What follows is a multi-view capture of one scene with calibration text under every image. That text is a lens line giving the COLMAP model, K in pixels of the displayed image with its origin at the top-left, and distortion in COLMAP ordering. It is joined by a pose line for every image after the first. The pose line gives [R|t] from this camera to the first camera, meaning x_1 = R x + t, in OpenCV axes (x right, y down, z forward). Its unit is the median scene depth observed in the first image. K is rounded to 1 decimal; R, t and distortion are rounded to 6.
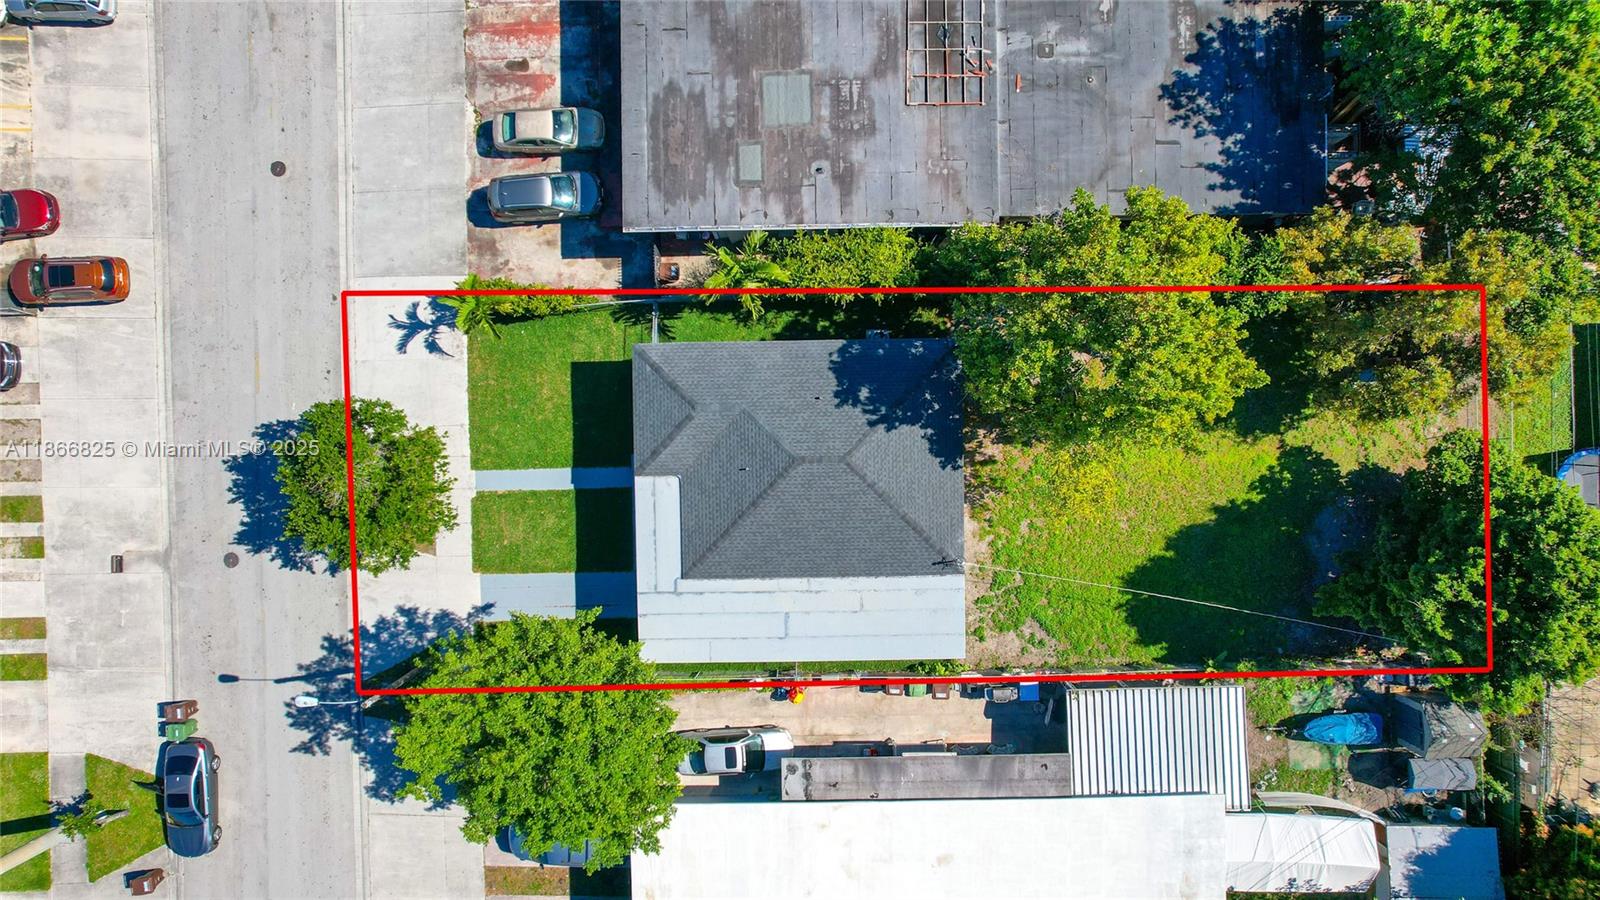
lens RADIAL K [[1012.4, 0, 800.0], [0, 1012.4, 450.0], [0, 0, 1]] dist [-0.061370, 0.049161]
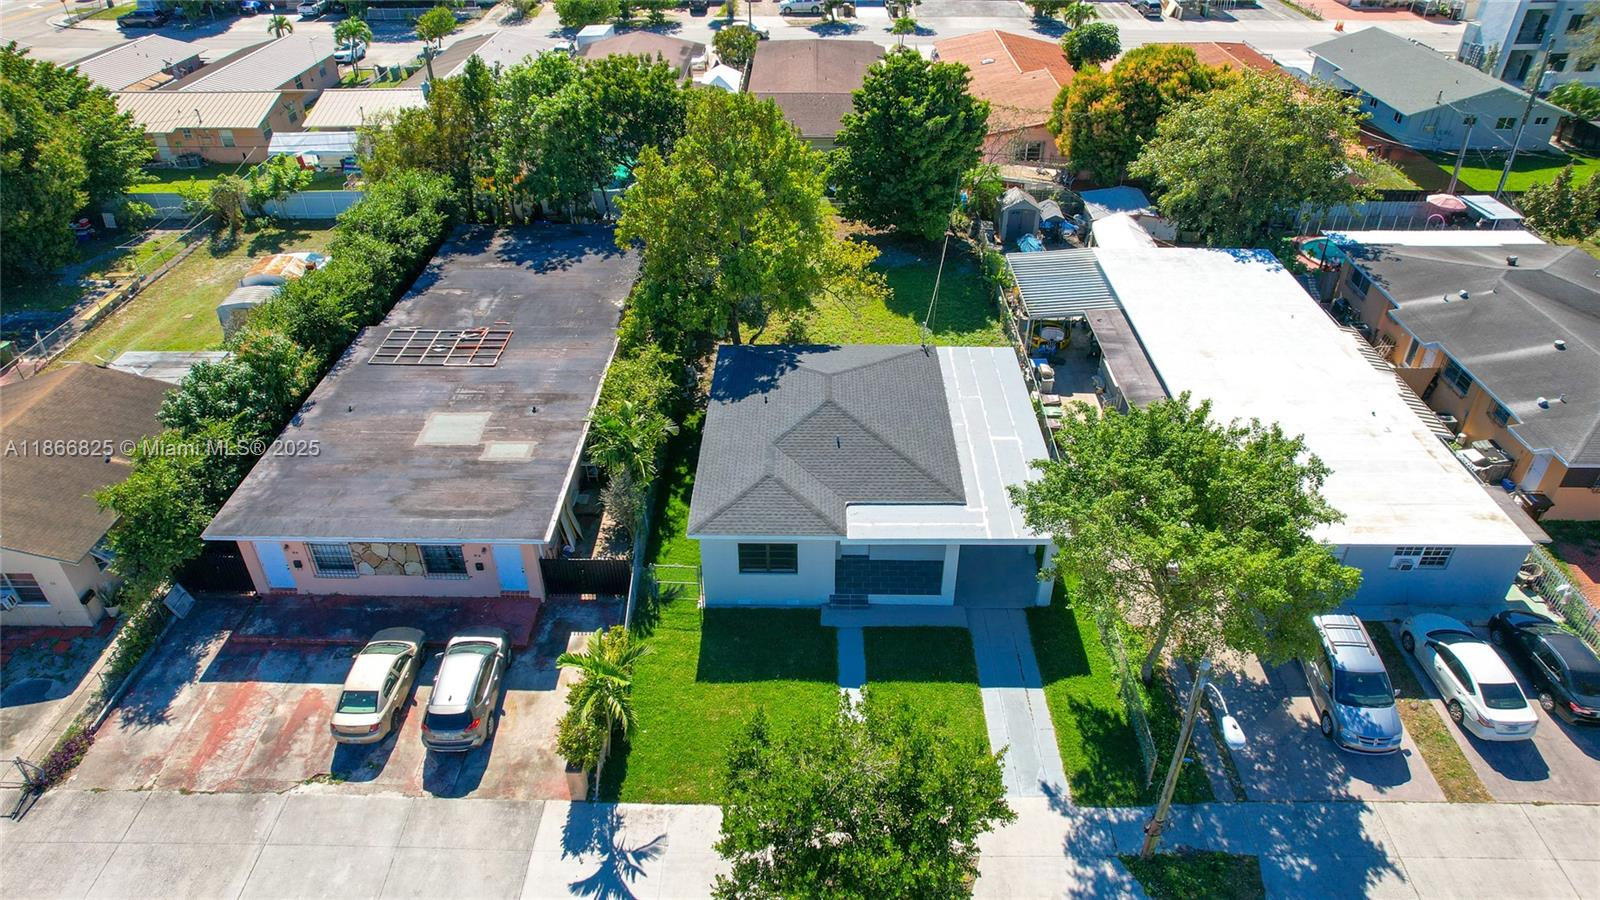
lens RADIAL K [[1012.4, 0, 800.0], [0, 1012.4, 450.0], [0, 0, 1]] dist [-0.061370, 0.049161]
pose [[0.033798, -0.561187, 0.826999, -0.741881], [0.999198, 0.001193, -0.040026, 0.019256], [0.021476, 0.827688, 0.560777, 0.444281]]
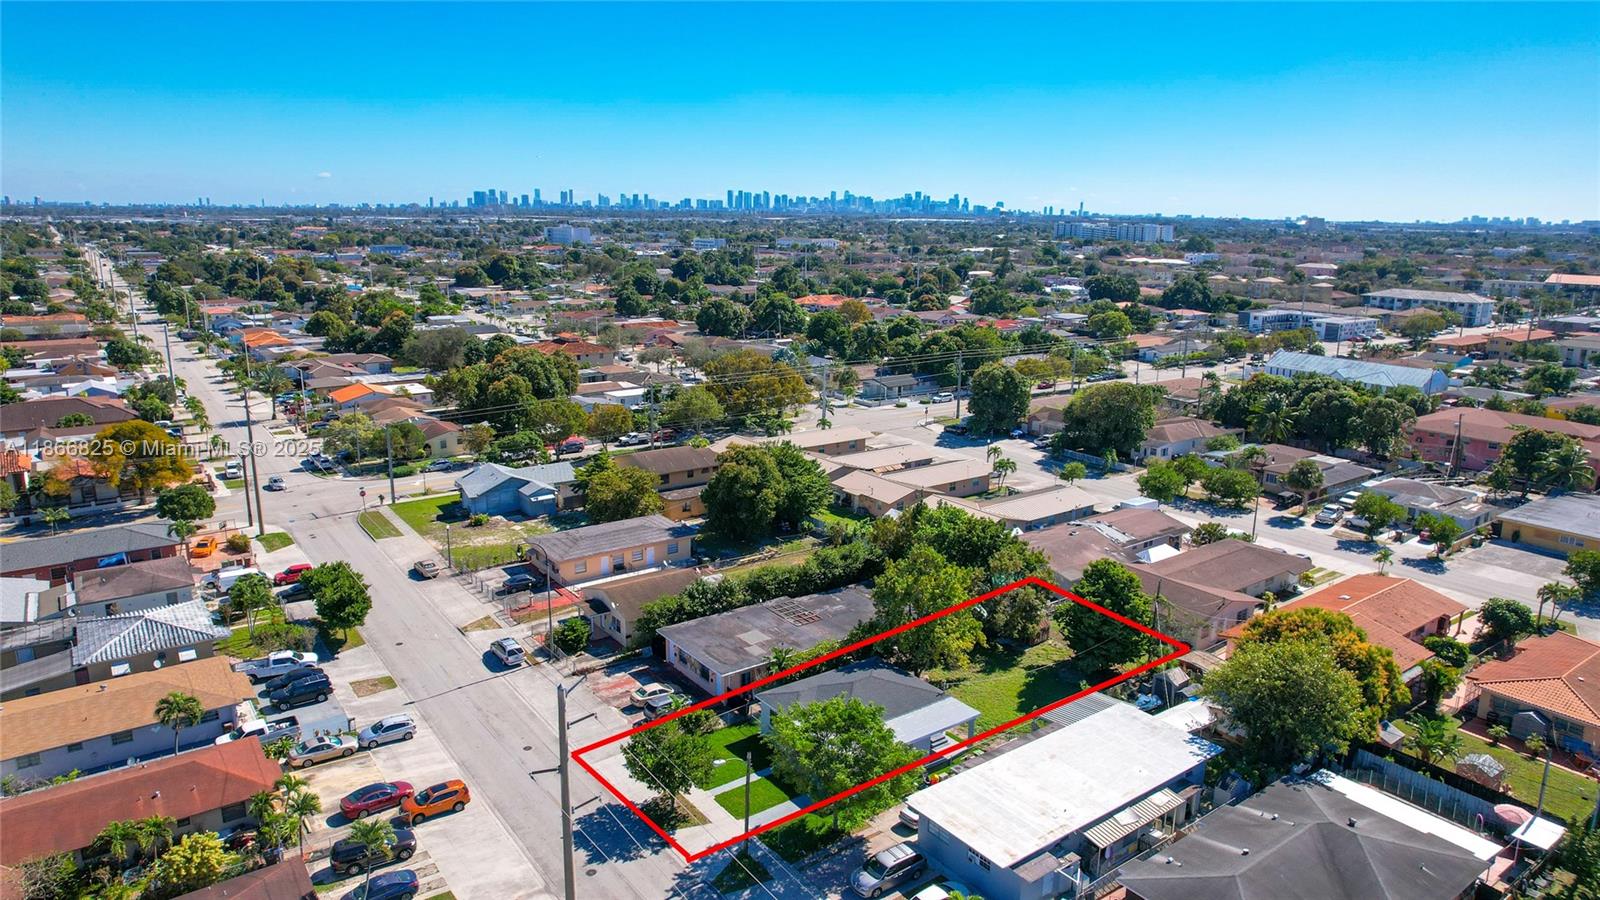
lens RADIAL K [[1012.4, 0, 800.0], [0, 1012.4, 450.0], [0, 0, 1]] dist [-0.061370, 0.049161]
pose [[0.816648, -0.120512, 0.564413, -1.092205], [0.577115, 0.178791, -0.796851, 1.377718], [-0.004882, 0.976479, 0.215559, 0.066869]]
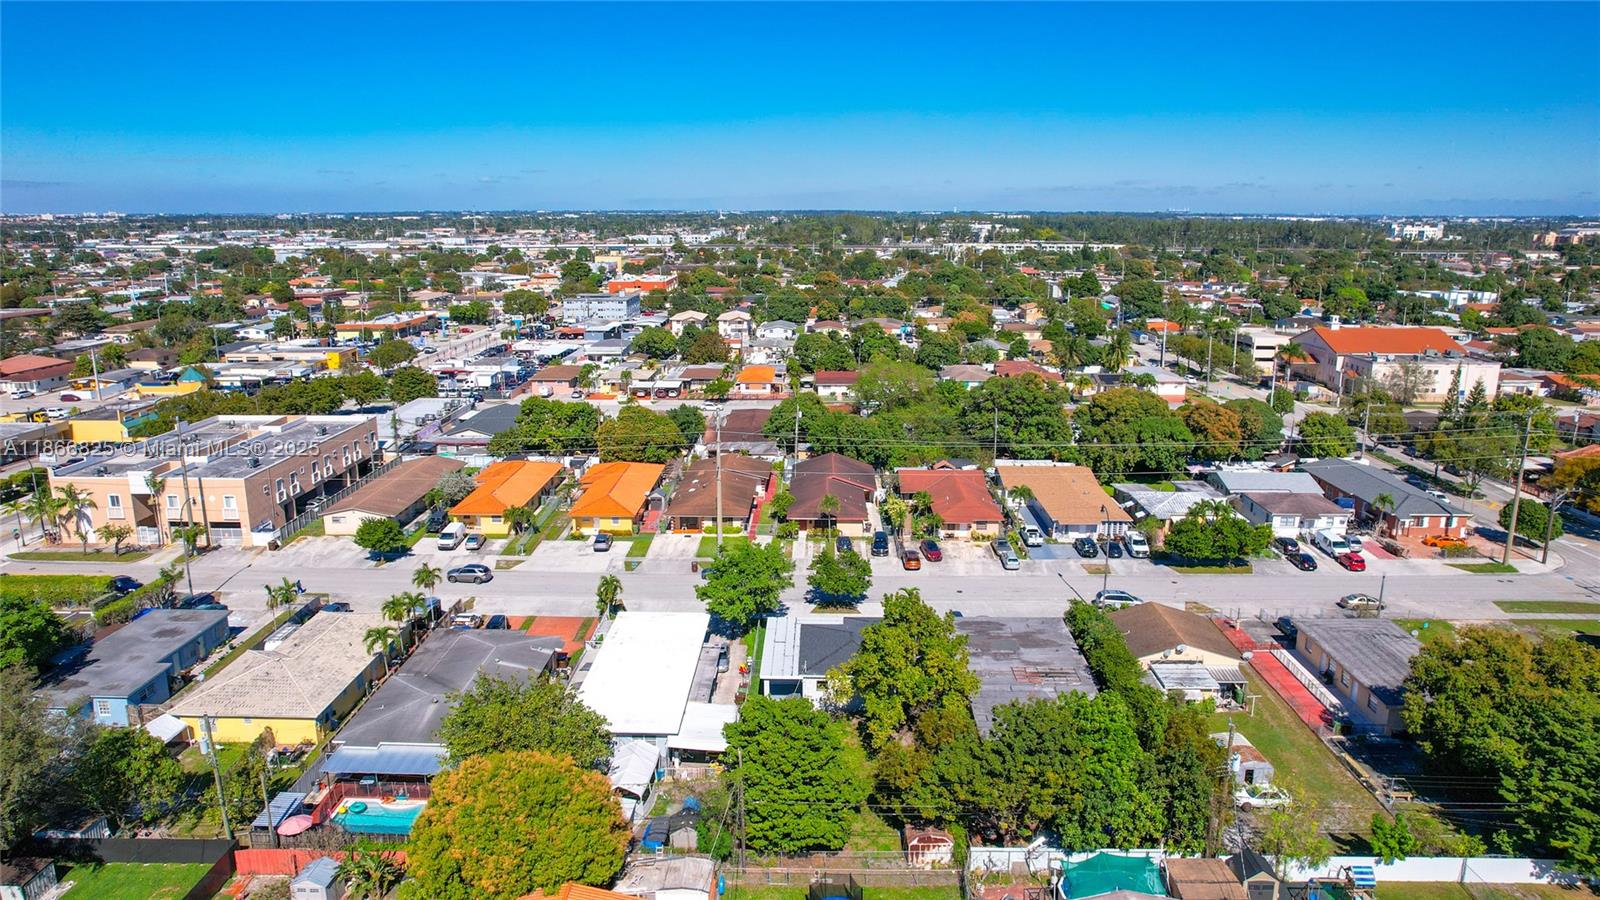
lens RADIAL K [[1012.4, 0, 800.0], [0, 1012.4, 450.0], [0, 0, 1]] dist [-0.061370, 0.049161]
pose [[-0.038009, 0.236888, -0.970793, 1.997258], [-0.999167, -0.023422, 0.033405, 0.055653], [-0.014825, 0.971254, 0.237581, 0.013833]]
